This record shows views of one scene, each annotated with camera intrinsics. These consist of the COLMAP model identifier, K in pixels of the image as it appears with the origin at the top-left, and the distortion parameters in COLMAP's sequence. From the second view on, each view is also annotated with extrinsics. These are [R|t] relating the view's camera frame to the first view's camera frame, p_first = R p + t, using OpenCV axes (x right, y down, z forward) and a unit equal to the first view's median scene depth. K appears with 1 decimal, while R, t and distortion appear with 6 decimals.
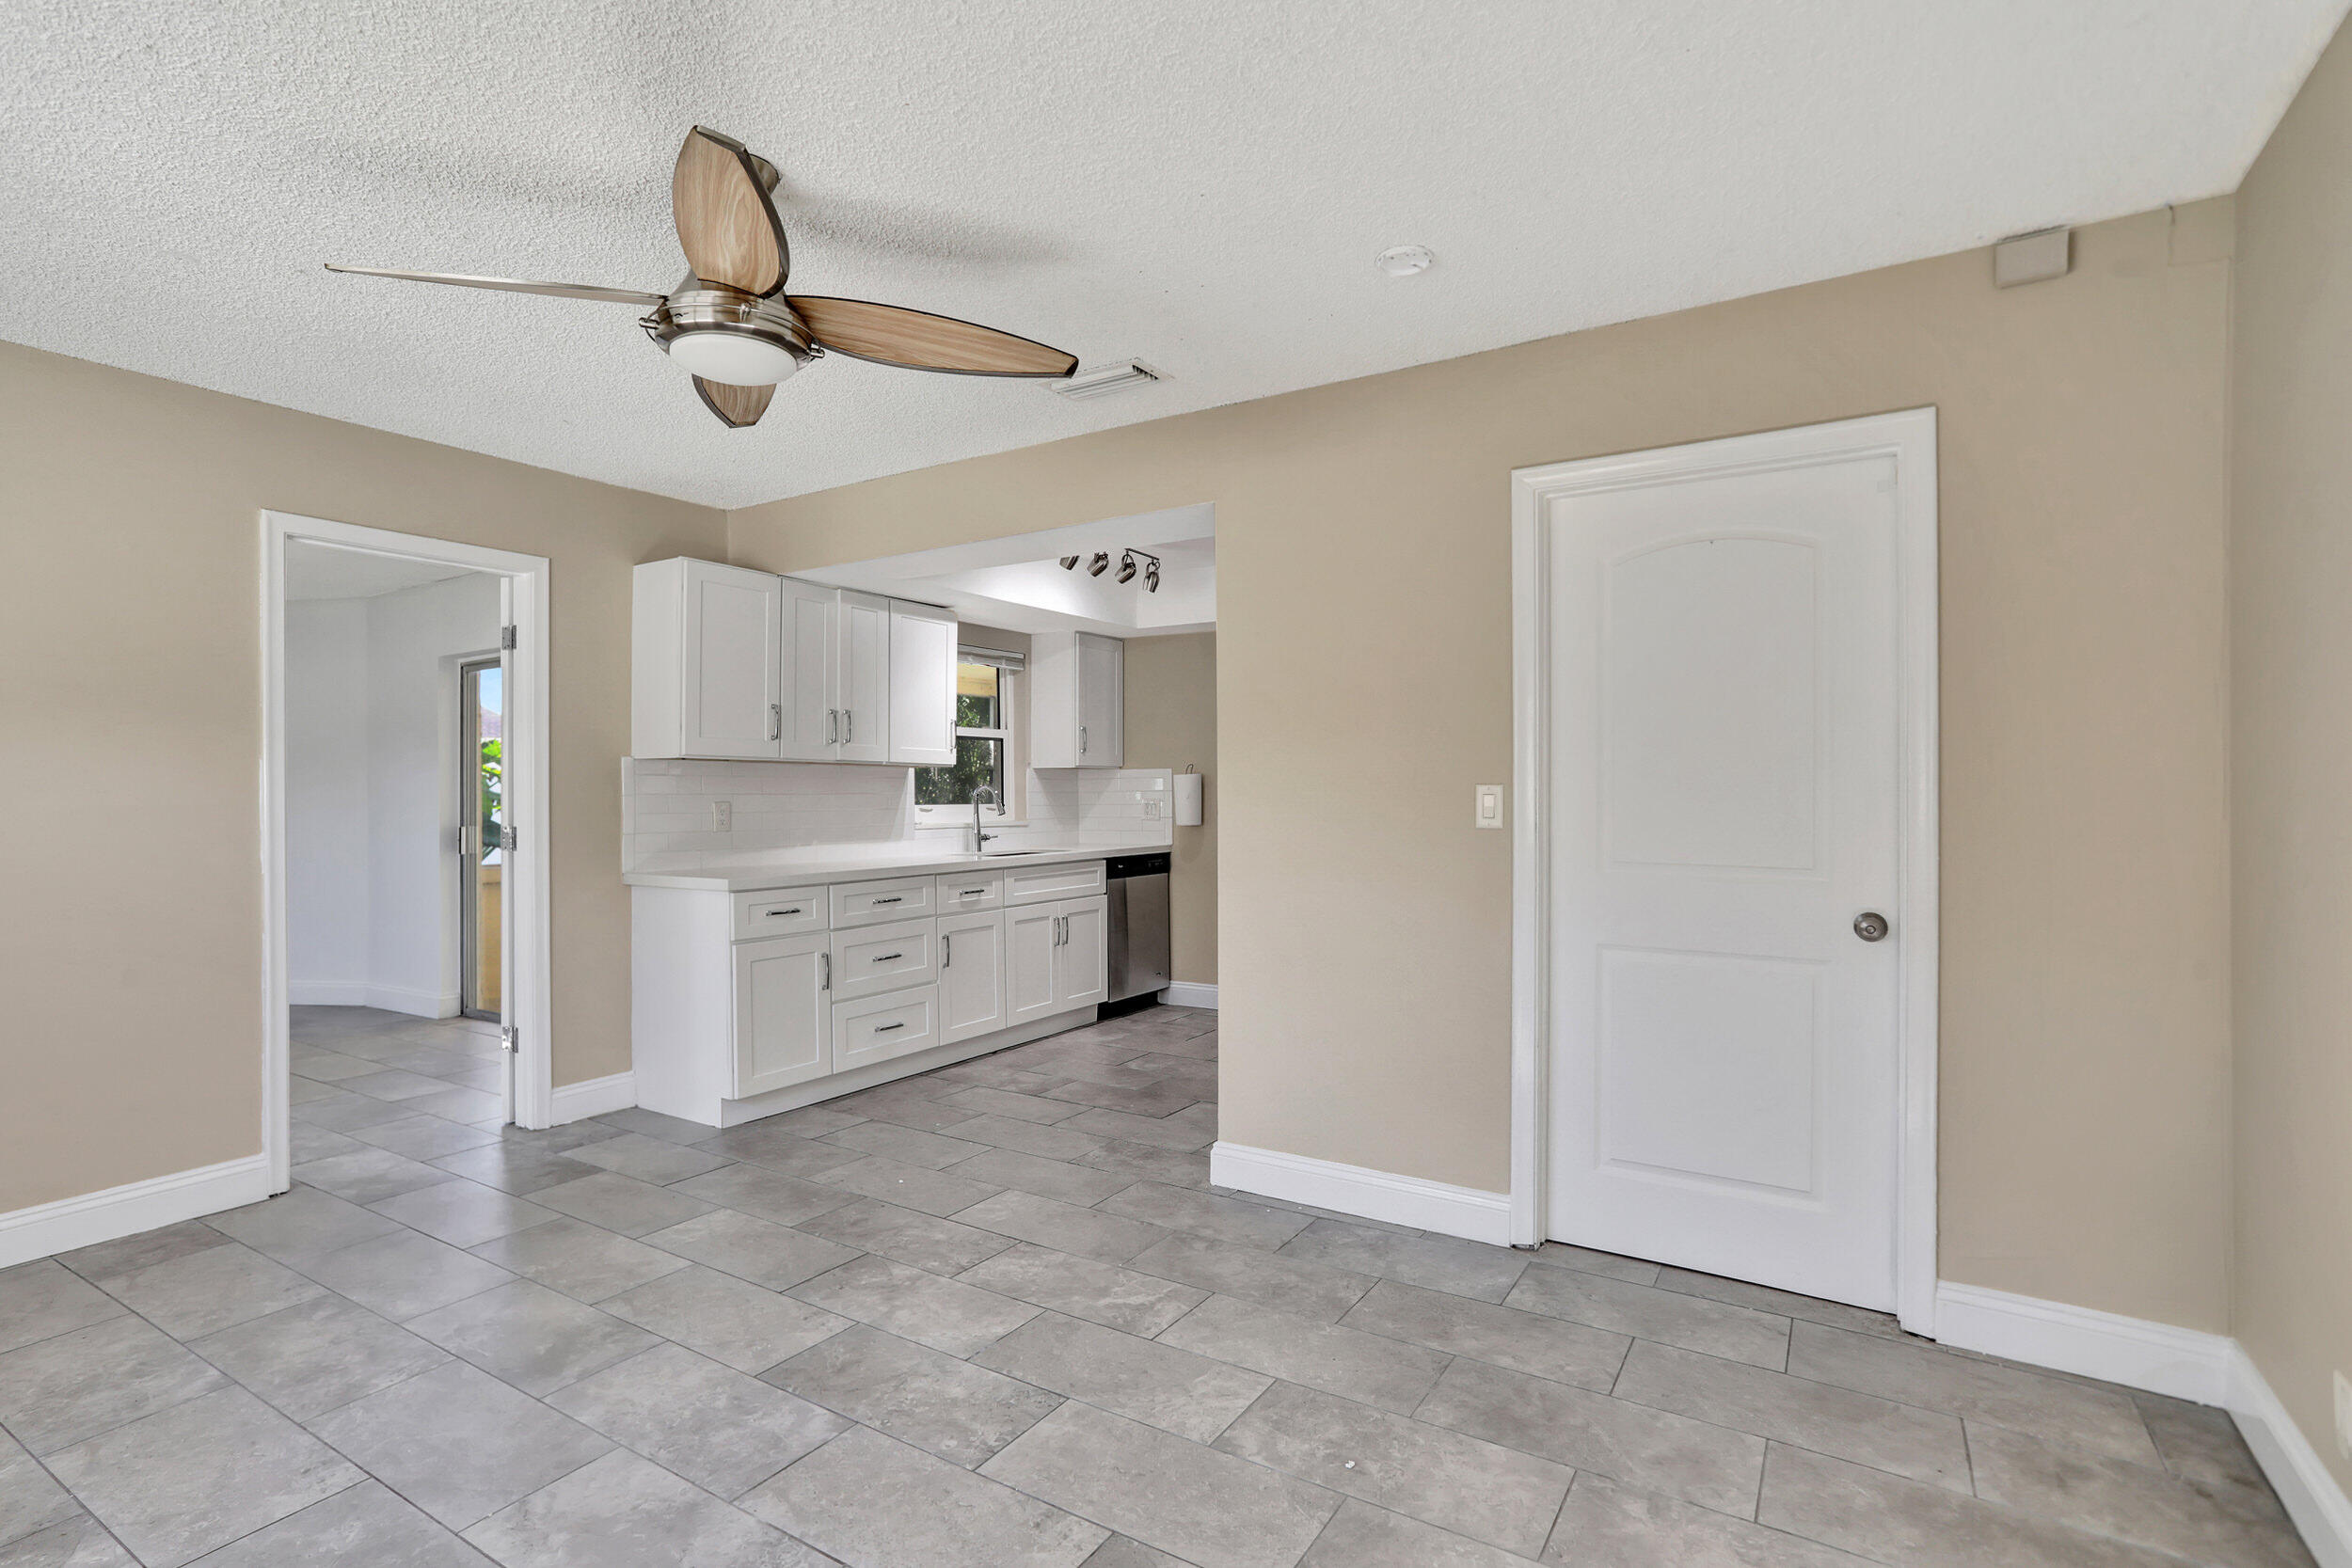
lens RADIAL K [[1158.5, 0, 1127.4], [0, 1158.5, 790.7], [0, 0, 1]] dist [-0.034670, 0.026220]
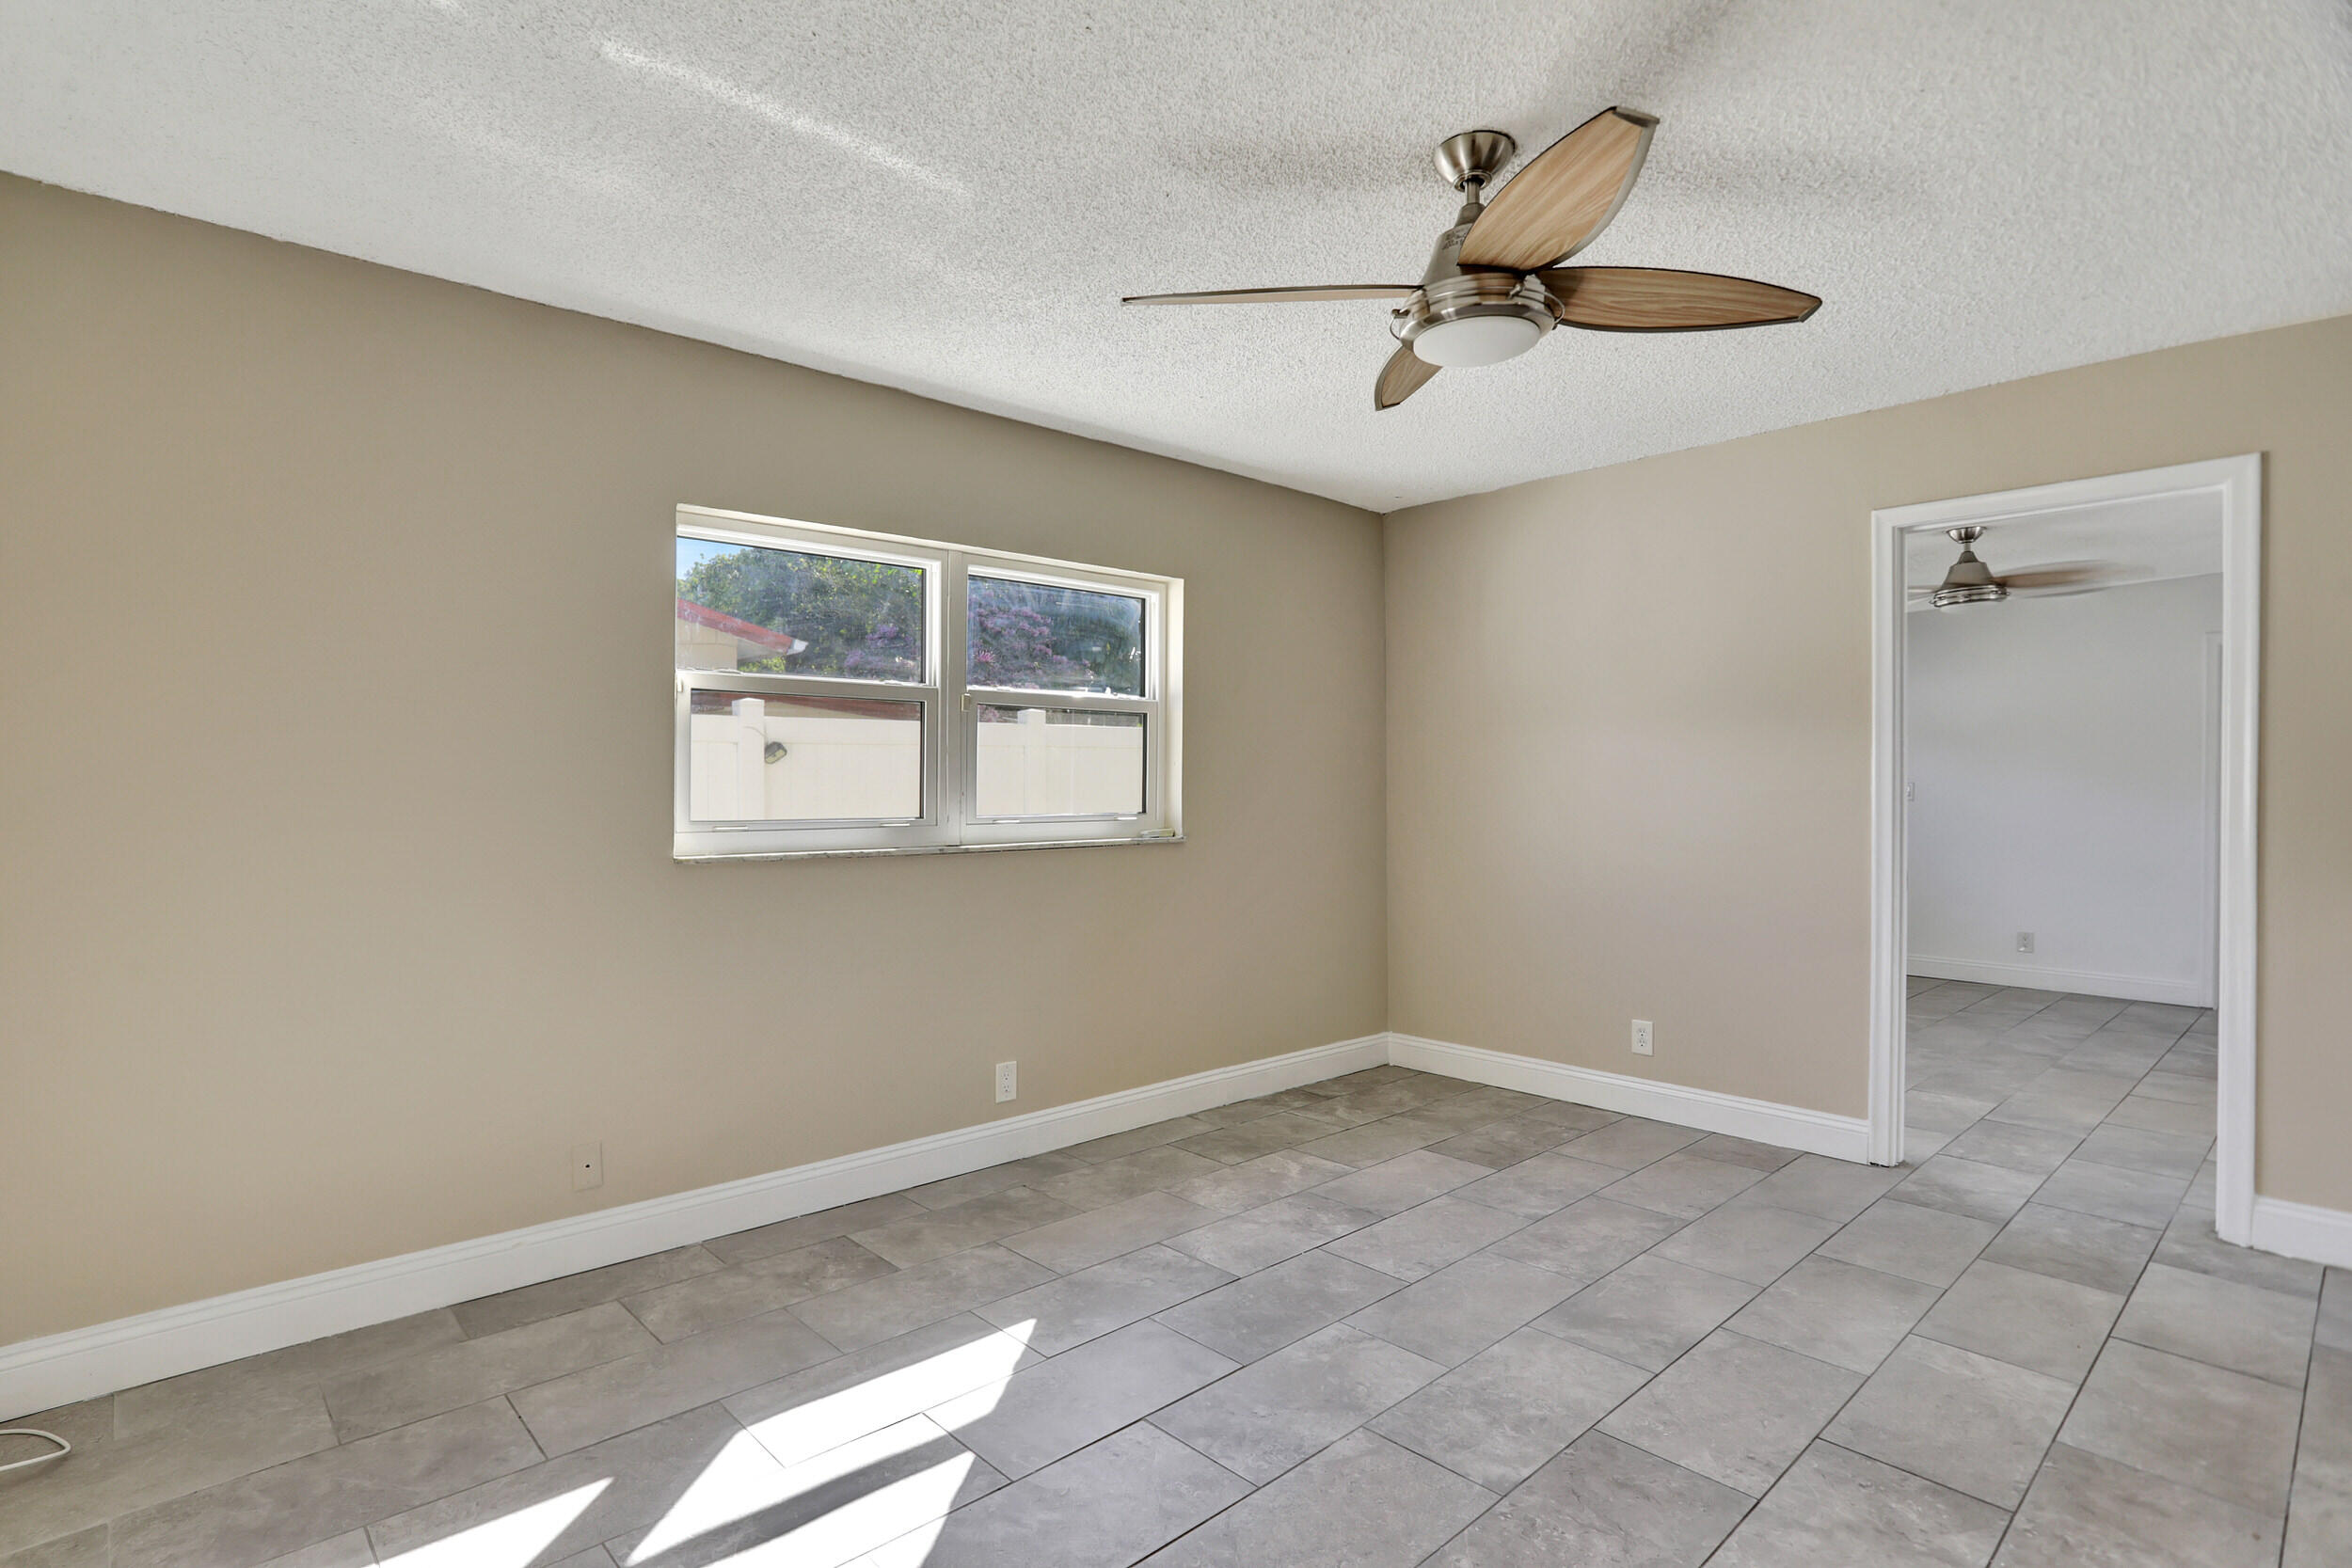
lens RADIAL K [[1166.0, 0, 1118.0], [0, 1166.0, 779.5], [0, 0, 1]] dist [-0.060716, 0.026027]
pose [[-0.275212, 0.000997, -0.961383, 0.326754], [-0.001141, 0.999998, 0.001363, 0.000709], [0.961383, 0.001472, -0.275210, 0.457209]]
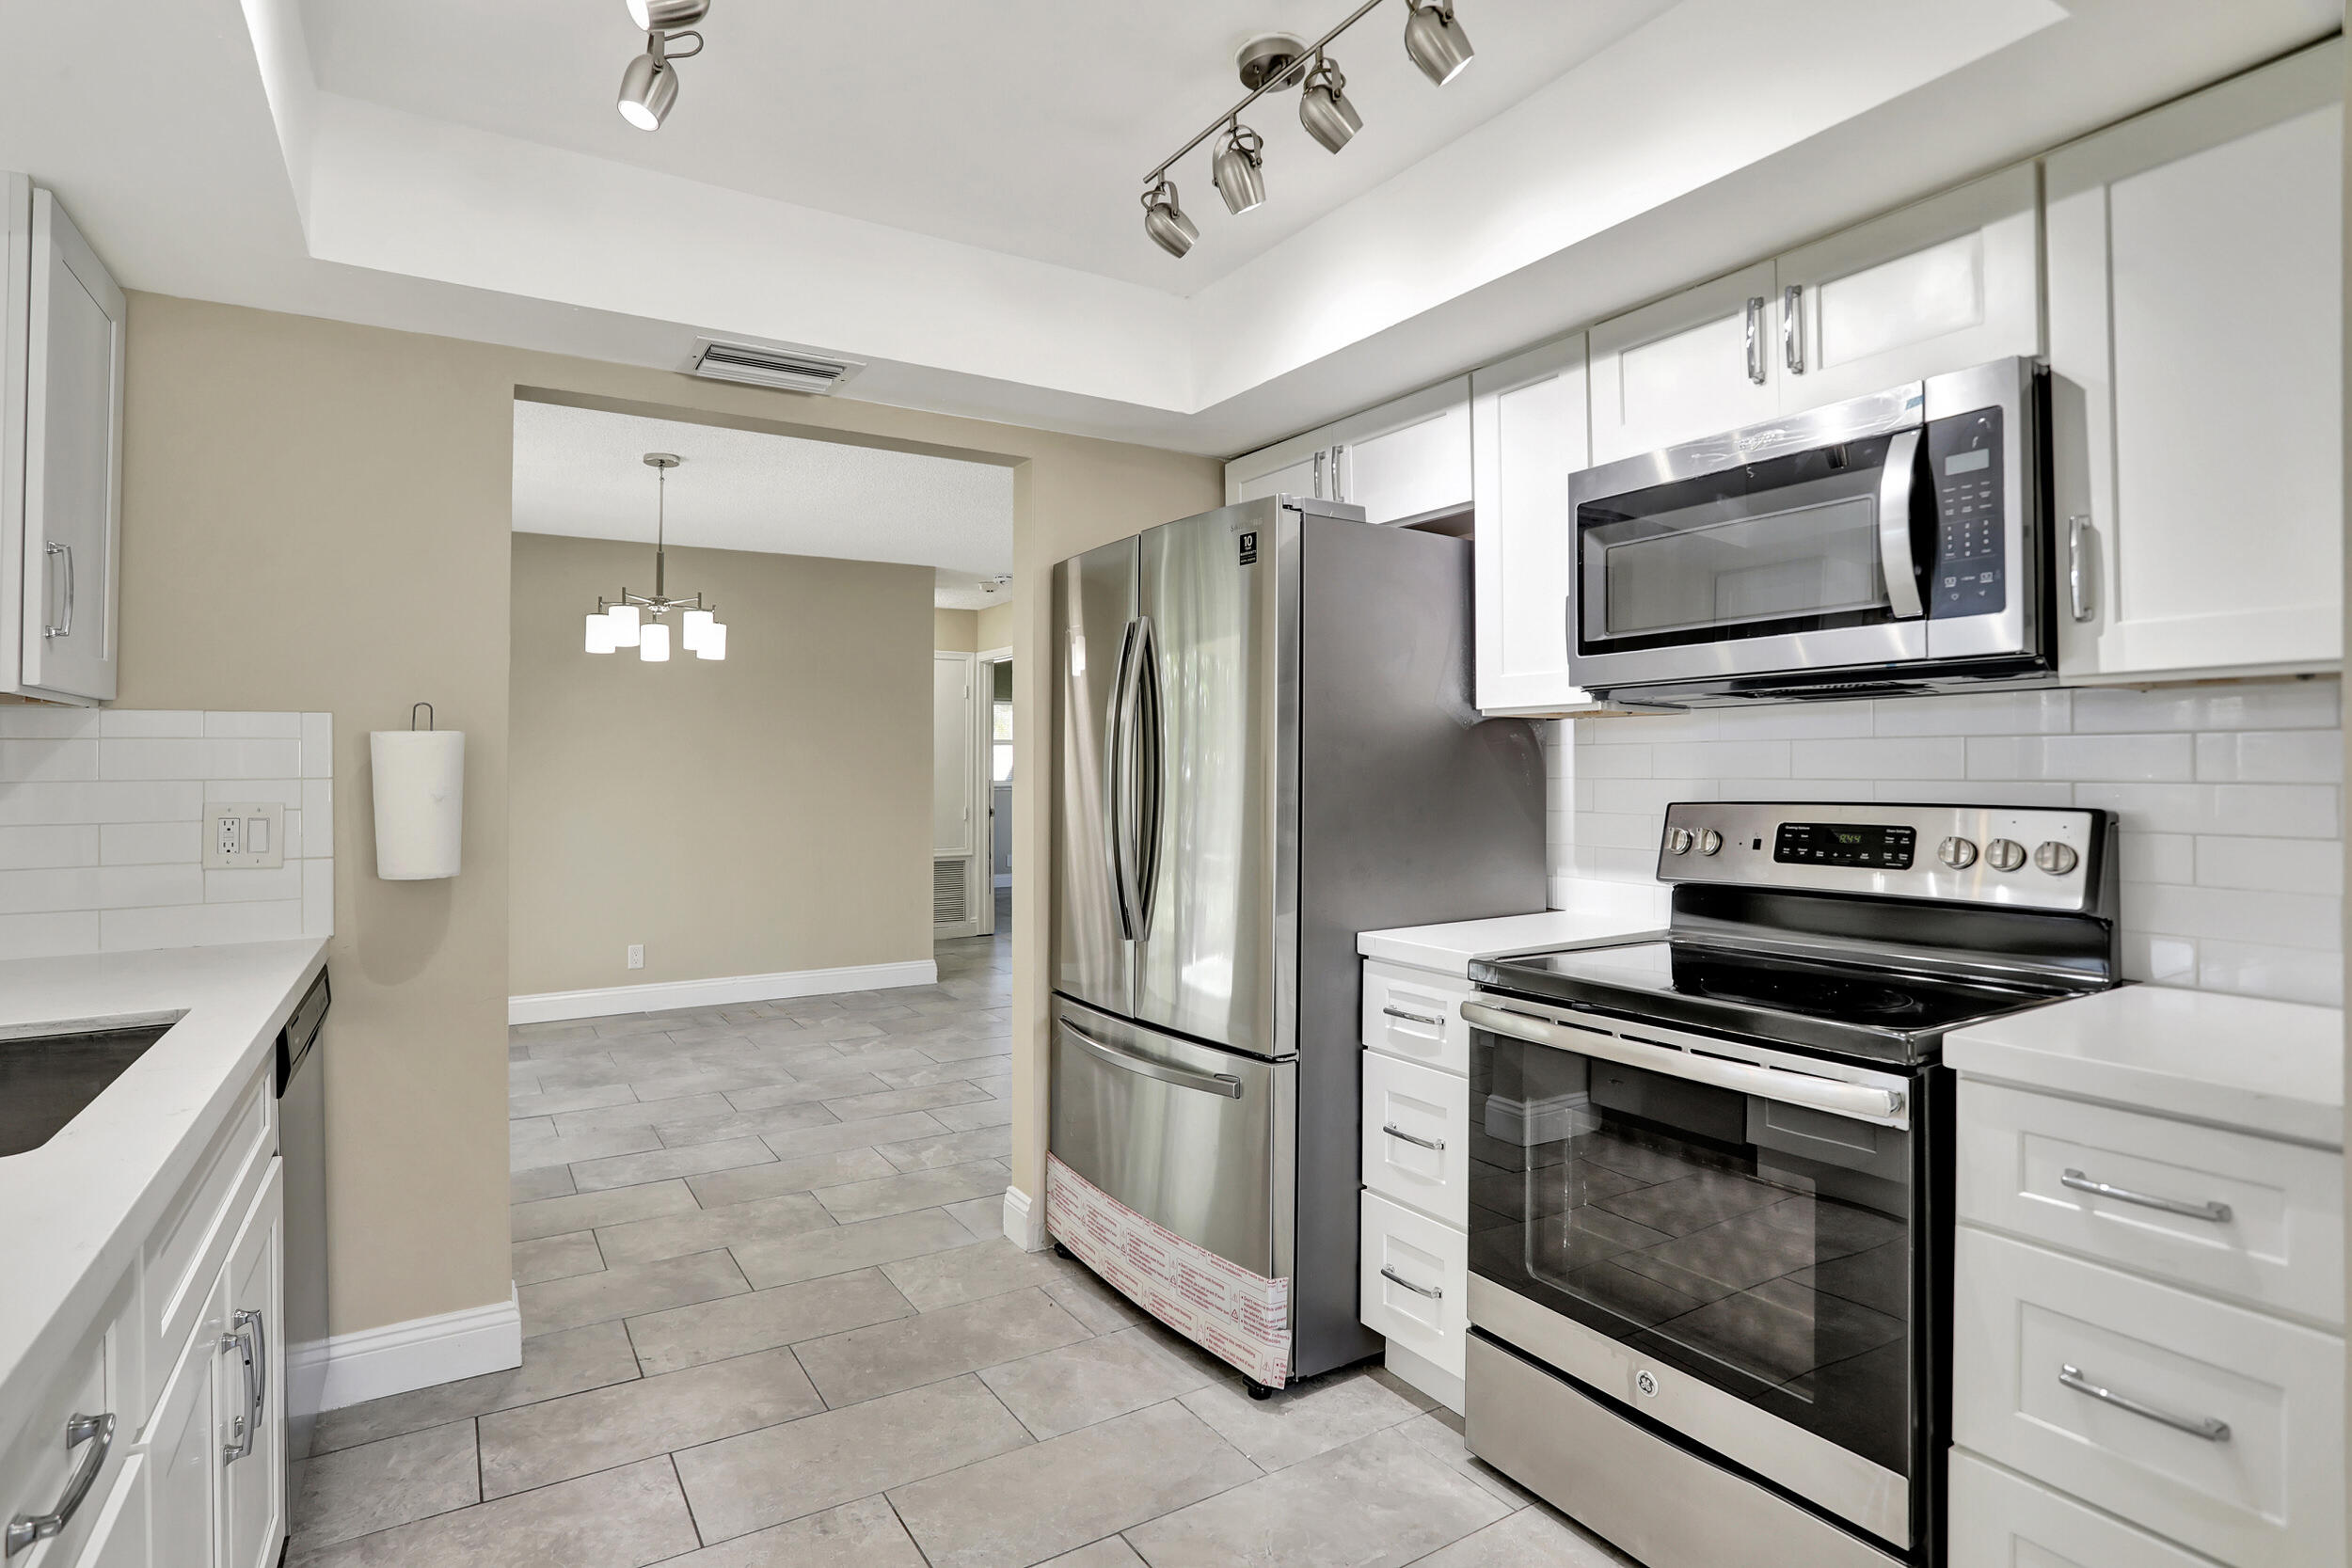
lens RADIAL K [[1166.0, 0, 1118.0], [0, 1166.0, 779.5], [0, 0, 1]] dist [-0.060716, 0.026027]
pose [[0.436616, -0.002956, 0.899643, -0.227980], [-0.001516, 0.999991, 0.004021, -0.001787], [-0.899647, -0.003120, 0.436607, 0.914758]]
